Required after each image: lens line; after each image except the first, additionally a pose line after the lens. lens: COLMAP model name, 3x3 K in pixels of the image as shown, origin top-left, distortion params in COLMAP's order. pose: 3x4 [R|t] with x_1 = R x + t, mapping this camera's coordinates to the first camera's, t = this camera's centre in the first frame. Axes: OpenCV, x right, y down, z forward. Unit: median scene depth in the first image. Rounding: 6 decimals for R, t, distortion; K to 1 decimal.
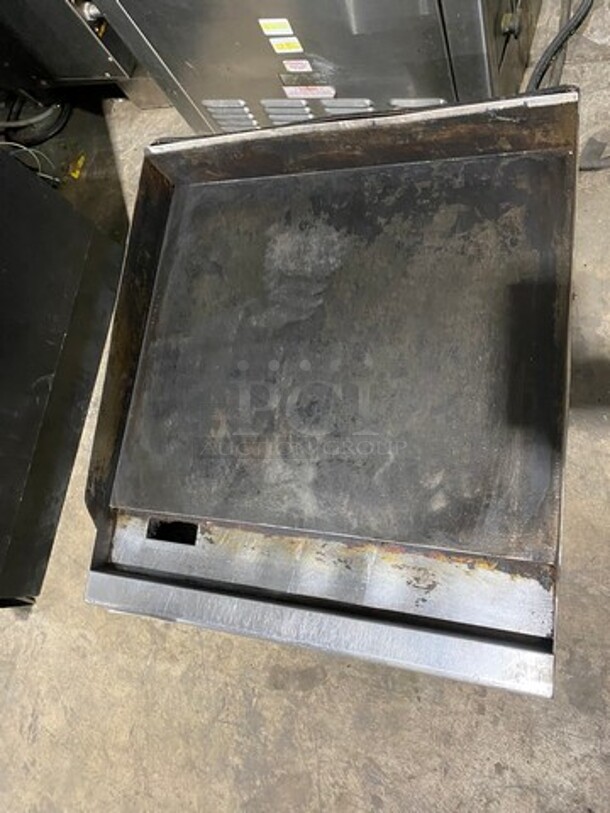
lens RADIAL K [[619.3, 0, 313.3], [0, 619.3, 403.7], [0, 0, 1]] dist [0.016526, -0.008924]
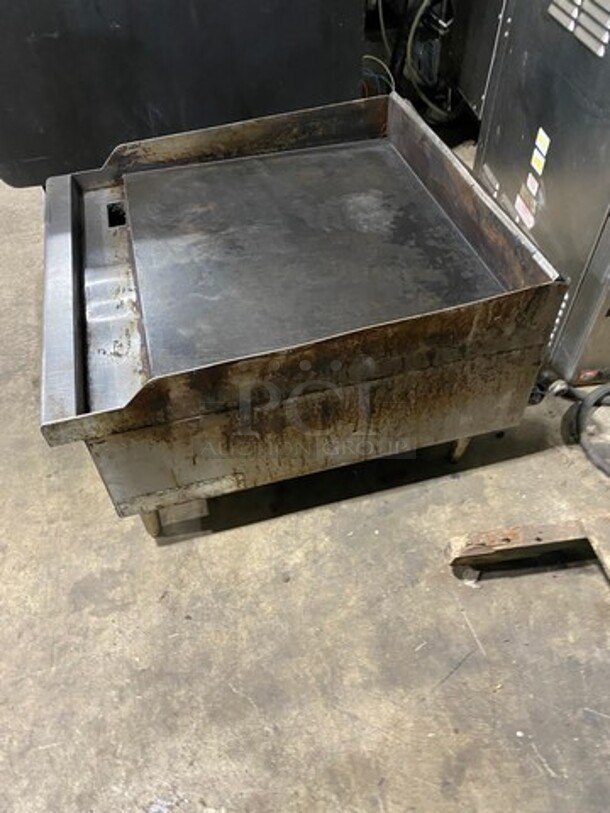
lens RADIAL K [[619.3, 0, 308.8], [0, 619.3, 402.8], [0, 0, 1]] dist [0.016526, -0.008924]
pose [[0.375443, 0.868461, -0.323757, 0.565713], [-0.918102, 0.396342, -0.001504, 0.000434], [0.127013, 0.297806, 0.946139, -0.025156]]
